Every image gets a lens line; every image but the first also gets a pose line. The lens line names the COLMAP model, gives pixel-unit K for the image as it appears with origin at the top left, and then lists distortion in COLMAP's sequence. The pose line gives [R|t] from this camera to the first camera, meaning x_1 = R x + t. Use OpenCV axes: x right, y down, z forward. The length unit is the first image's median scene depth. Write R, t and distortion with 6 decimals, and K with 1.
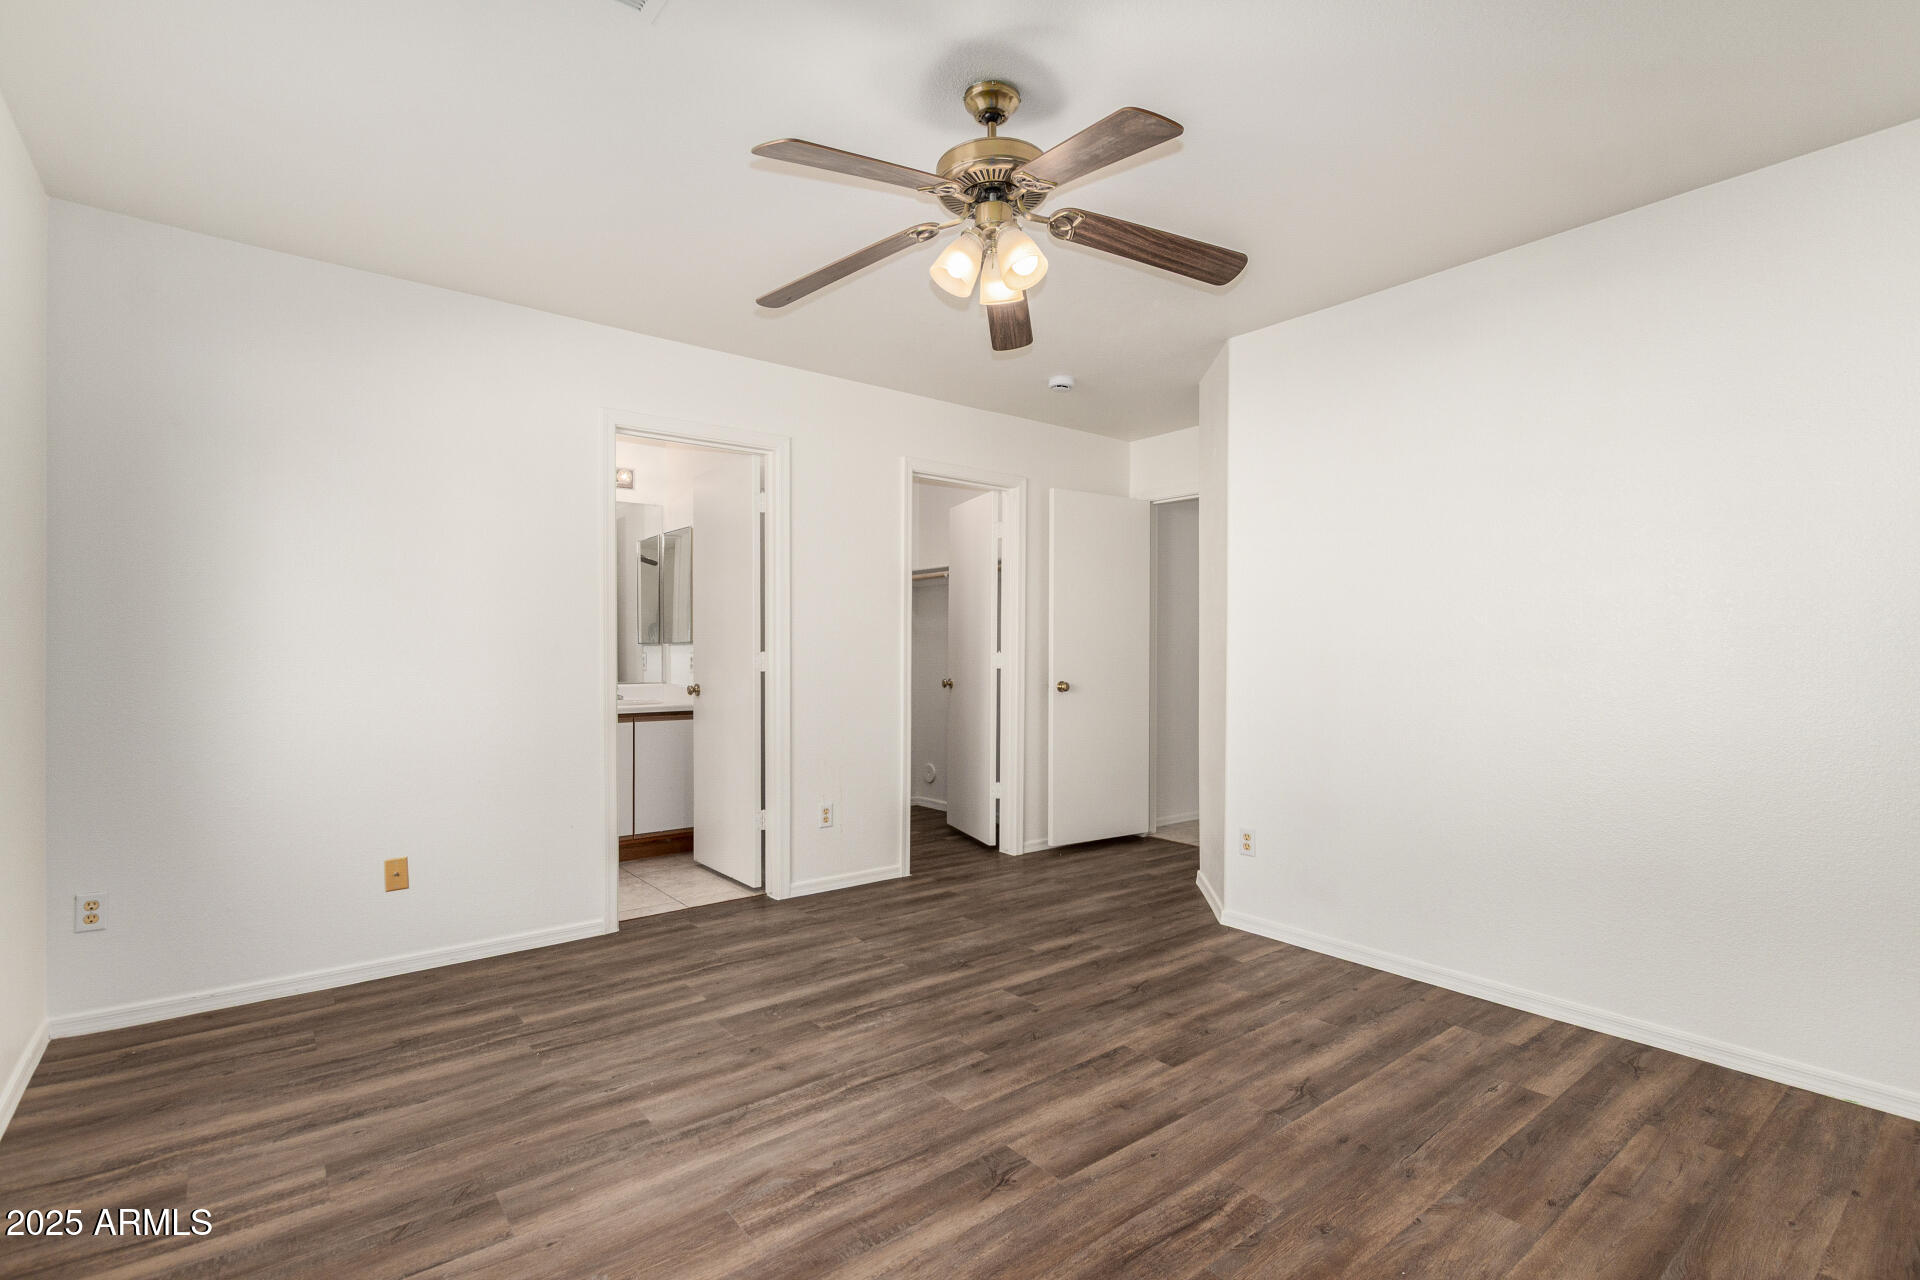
lens RADIAL K [[886.5, 0, 960.3], [0, 886.5, 648.2], [0, 0, 1]] dist [0.001687, -0.000463]
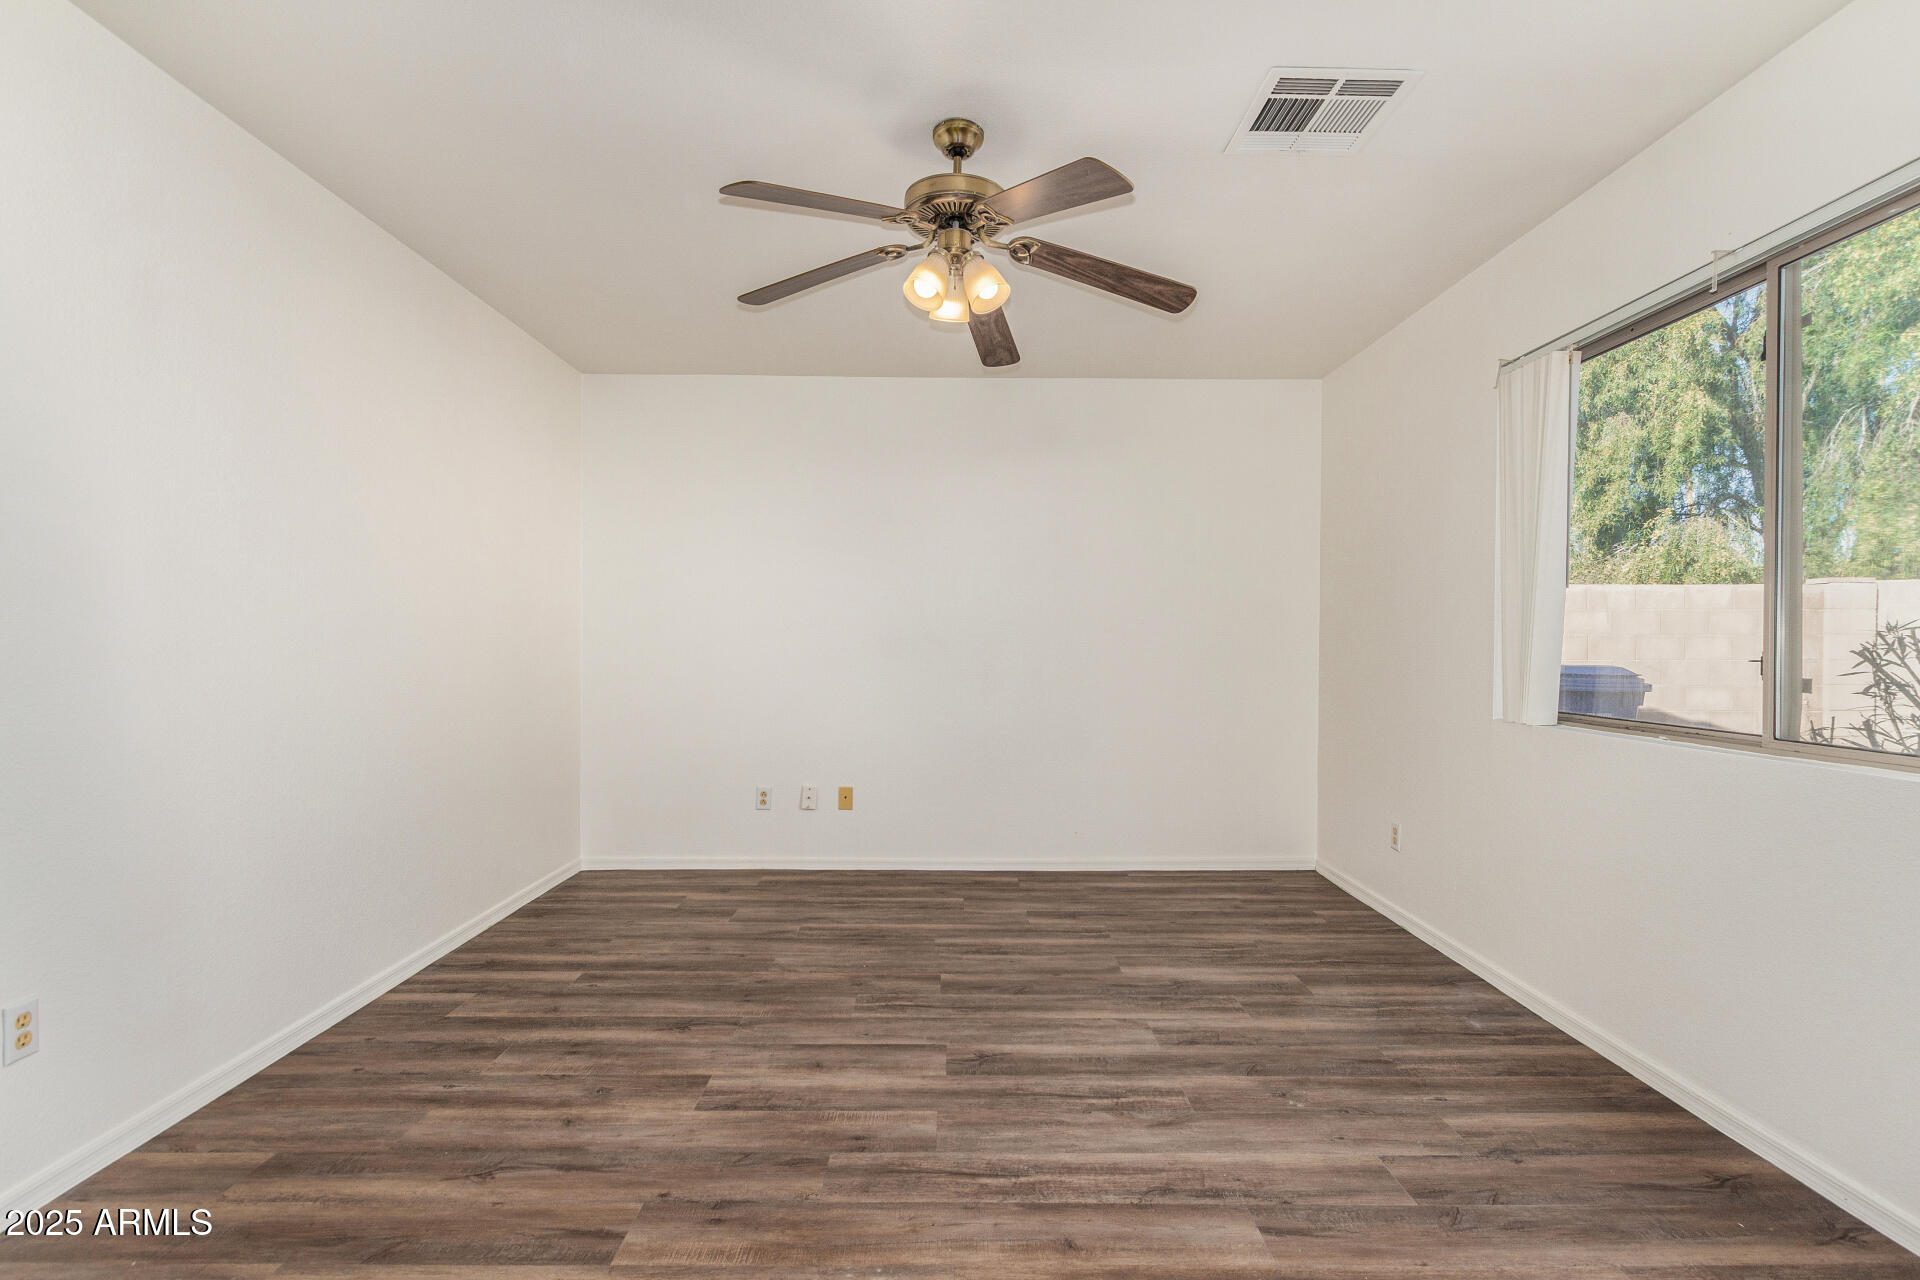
lens RADIAL K [[886.5, 0, 960.3], [0, 886.5, 648.2], [0, 0, 1]] dist [0.001687, -0.000463]
pose [[-0.789297, -0.012099, 0.613892, -0.591976], [-0.010086, 0.999926, 0.006740, 0.004670], [-0.613928, -0.000872, -0.789361, 1.708486]]
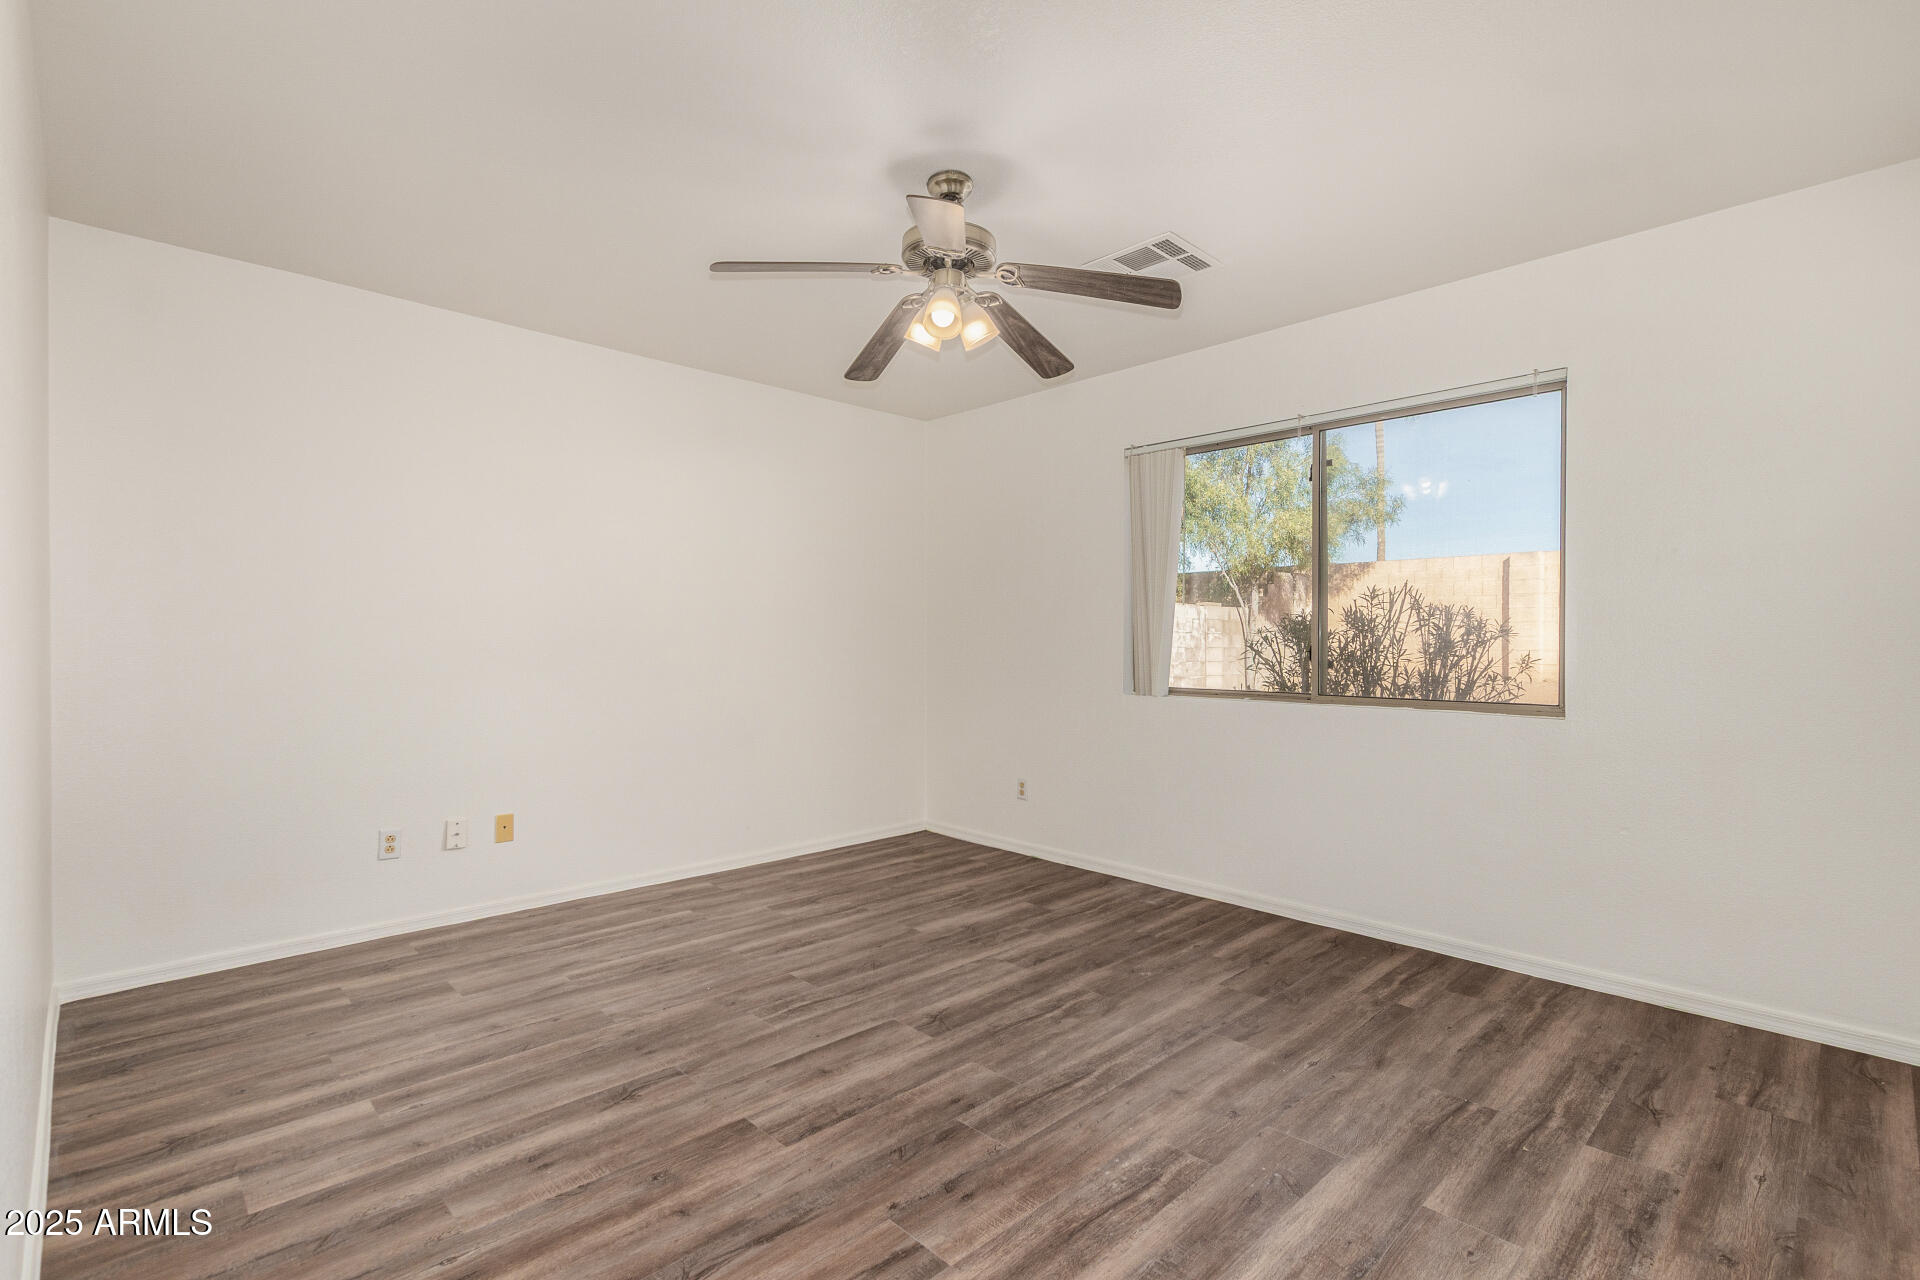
lens RADIAL K [[886.5, 0, 960.3], [0, 886.5, 648.2], [0, 0, 1]] dist [0.001687, -0.000463]
pose [[-0.995015, -0.005180, -0.099588, 0.127186], [-0.005652, 0.999974, 0.004466, 0.006864], [0.099562, 0.005006, -0.995019, 2.027487]]
